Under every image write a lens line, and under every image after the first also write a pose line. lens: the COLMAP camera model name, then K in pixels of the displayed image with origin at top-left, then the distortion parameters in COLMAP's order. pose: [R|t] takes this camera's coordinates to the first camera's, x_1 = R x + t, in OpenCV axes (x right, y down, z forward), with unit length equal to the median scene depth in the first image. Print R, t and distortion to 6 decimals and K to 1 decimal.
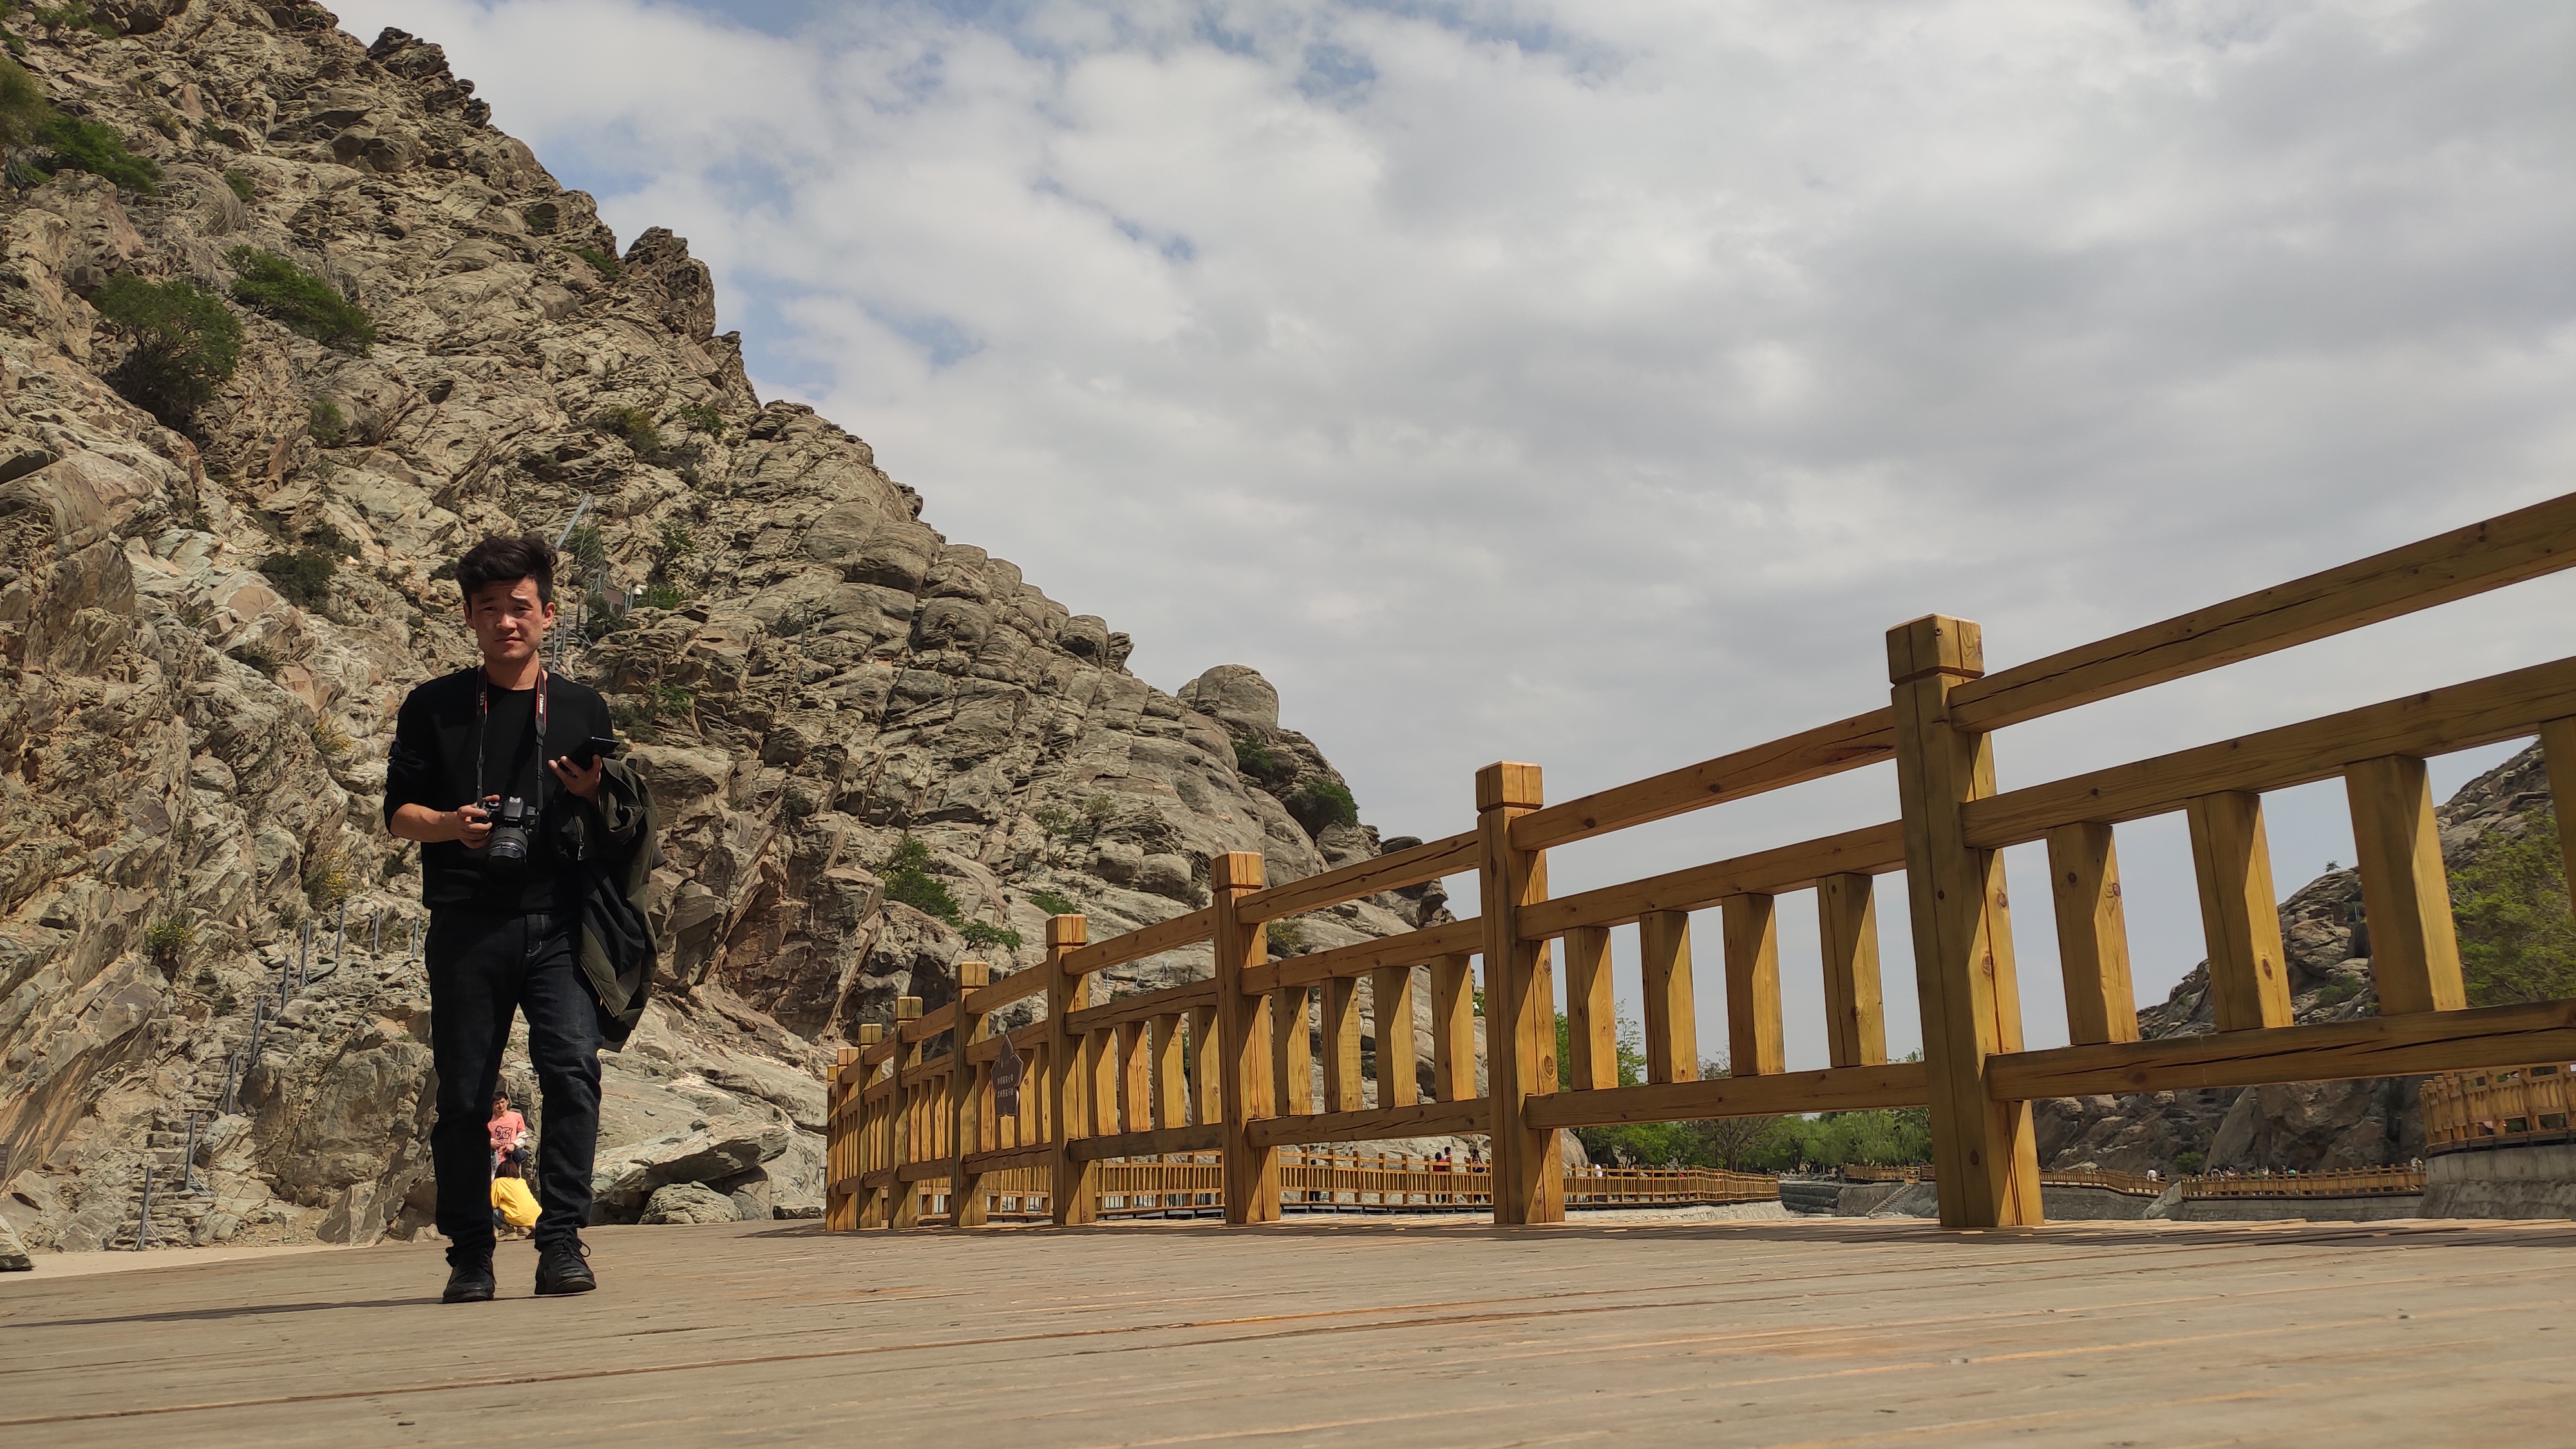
lens RADIAL K [[1927.7, 0, 1288.0], [0, 1927.7, 724.5], [0, 0, 1]] dist [0.069596, -0.076952]
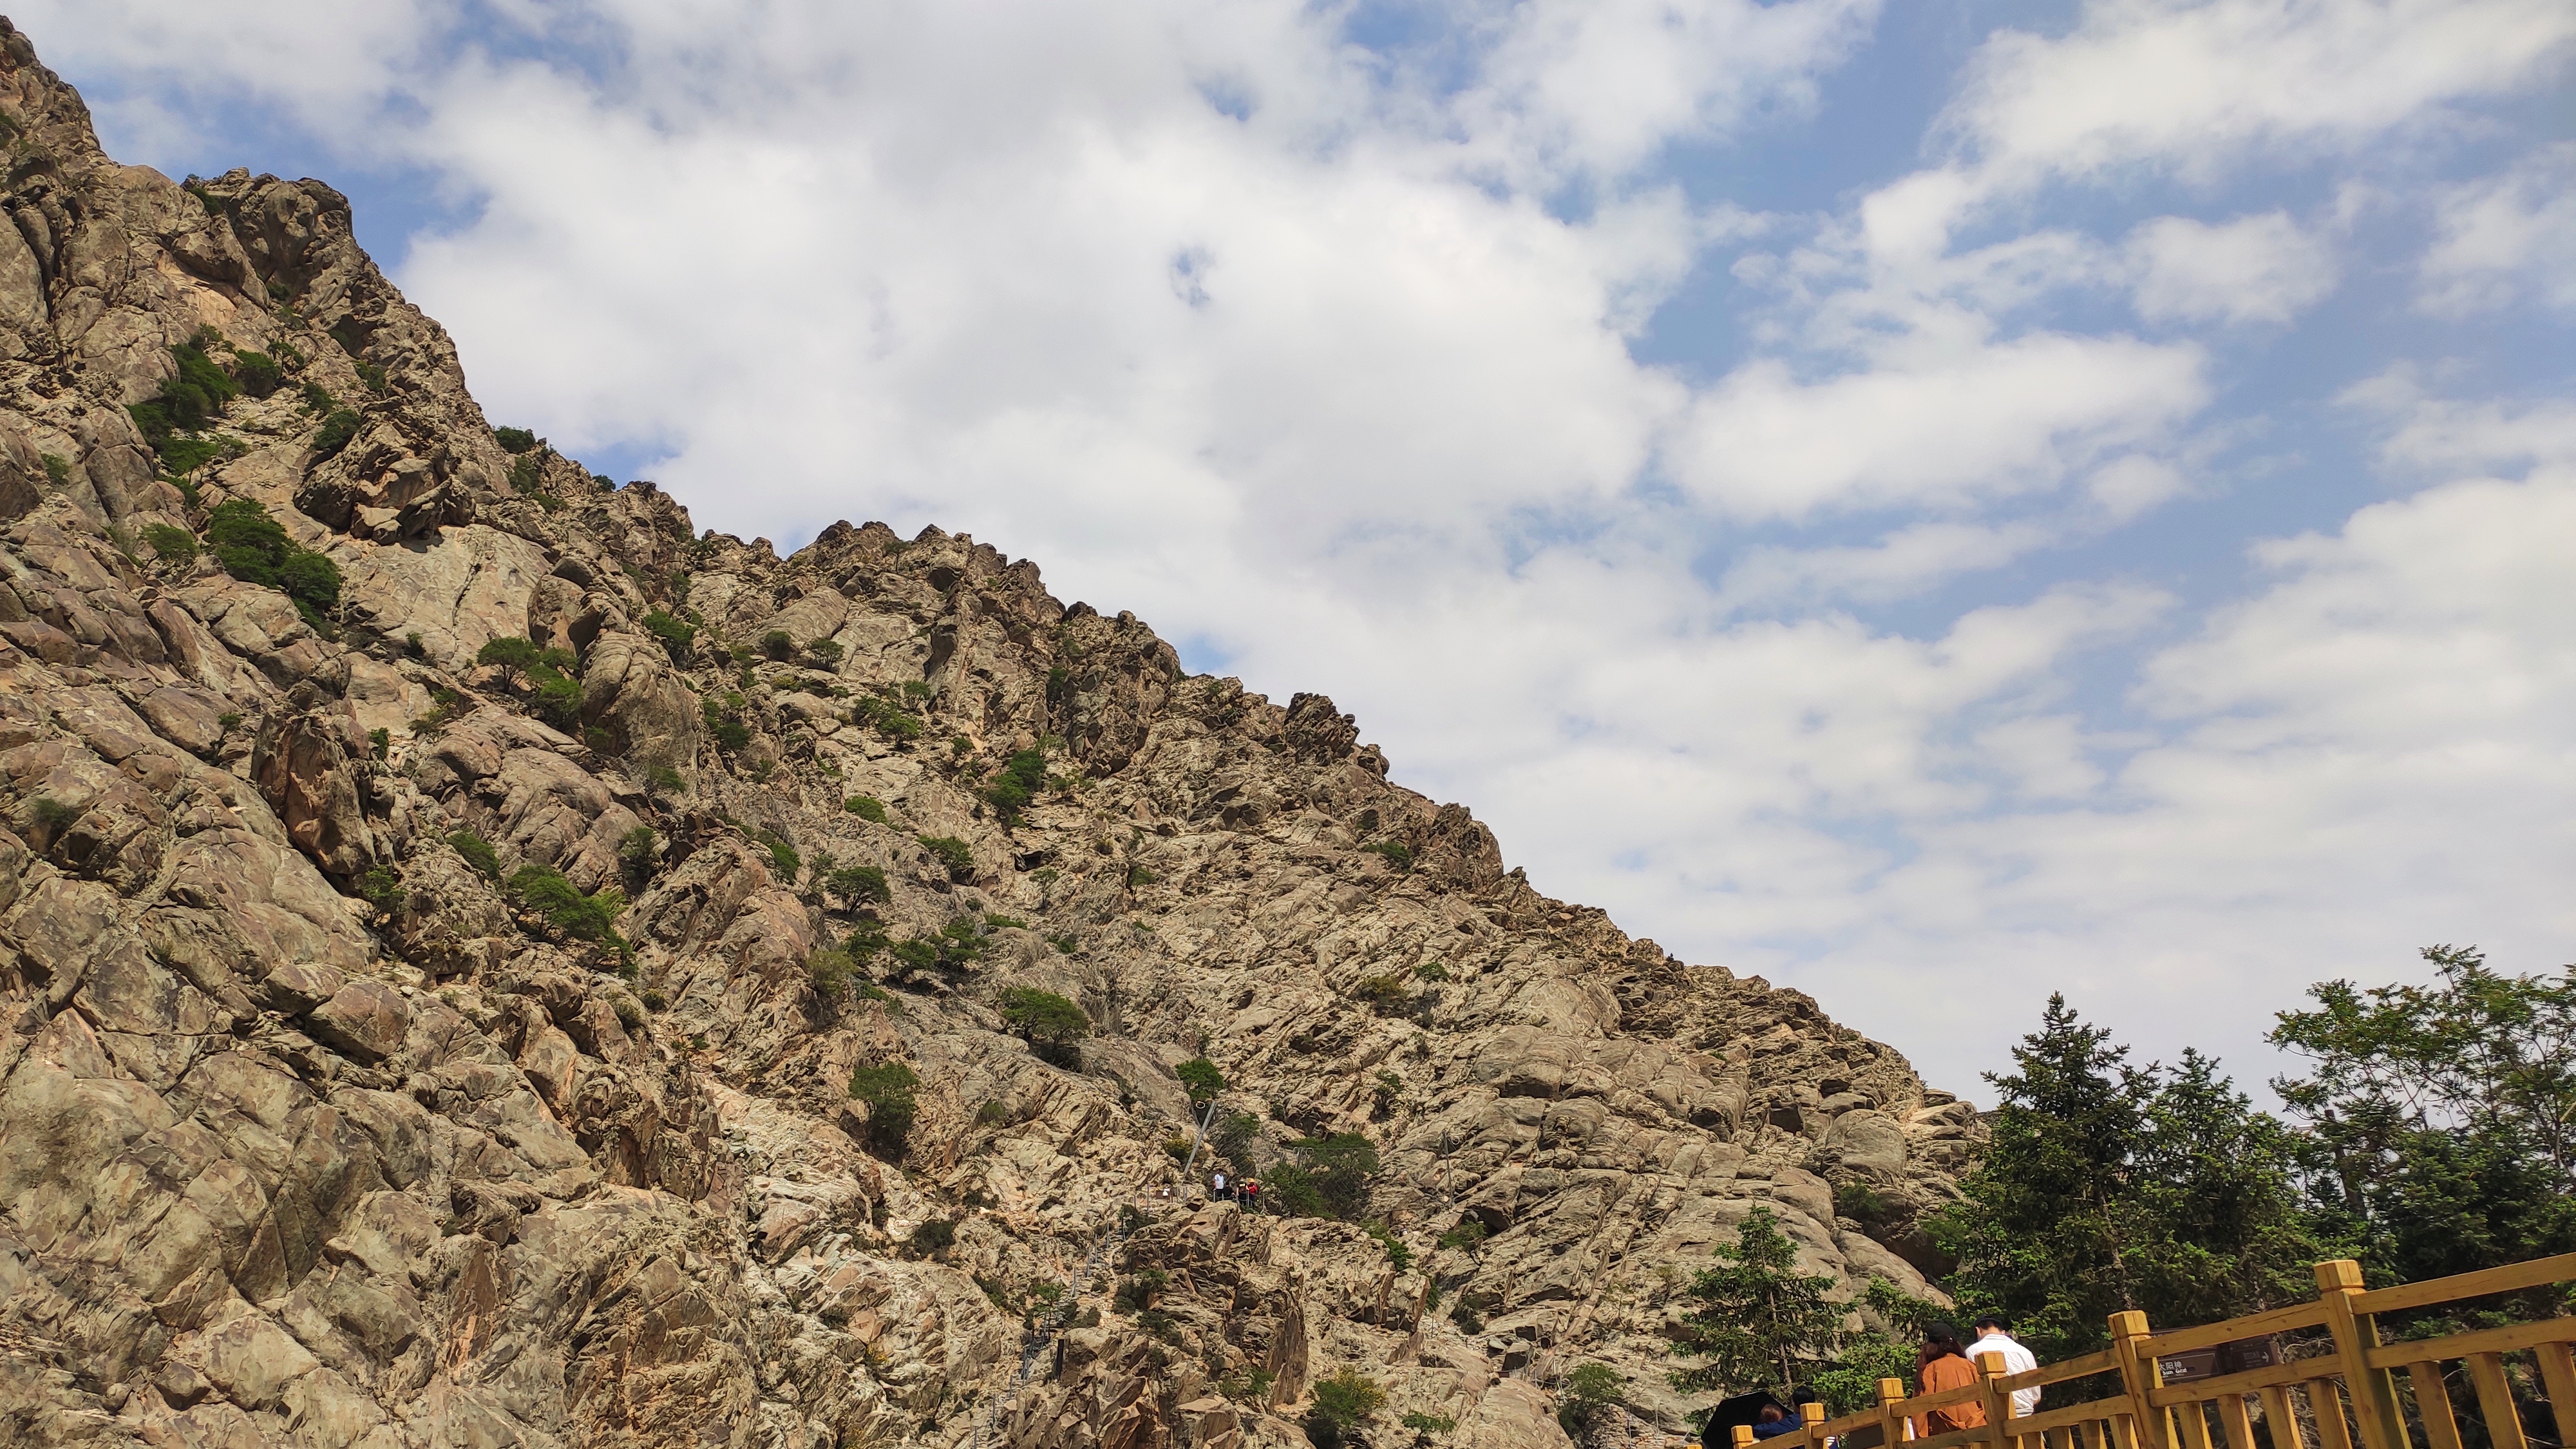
lens RADIAL K [[1927.7, 0, 1288.0], [0, 1927.7, 724.5], [0, 0, 1]] dist [0.069596, -0.076952]
pose [[0.776462, -0.251339, -0.577872, 0.464580], [0.144319, 0.963570, -0.225179, -0.045199], [0.613416, 0.091445, 0.784448, -0.098216]]
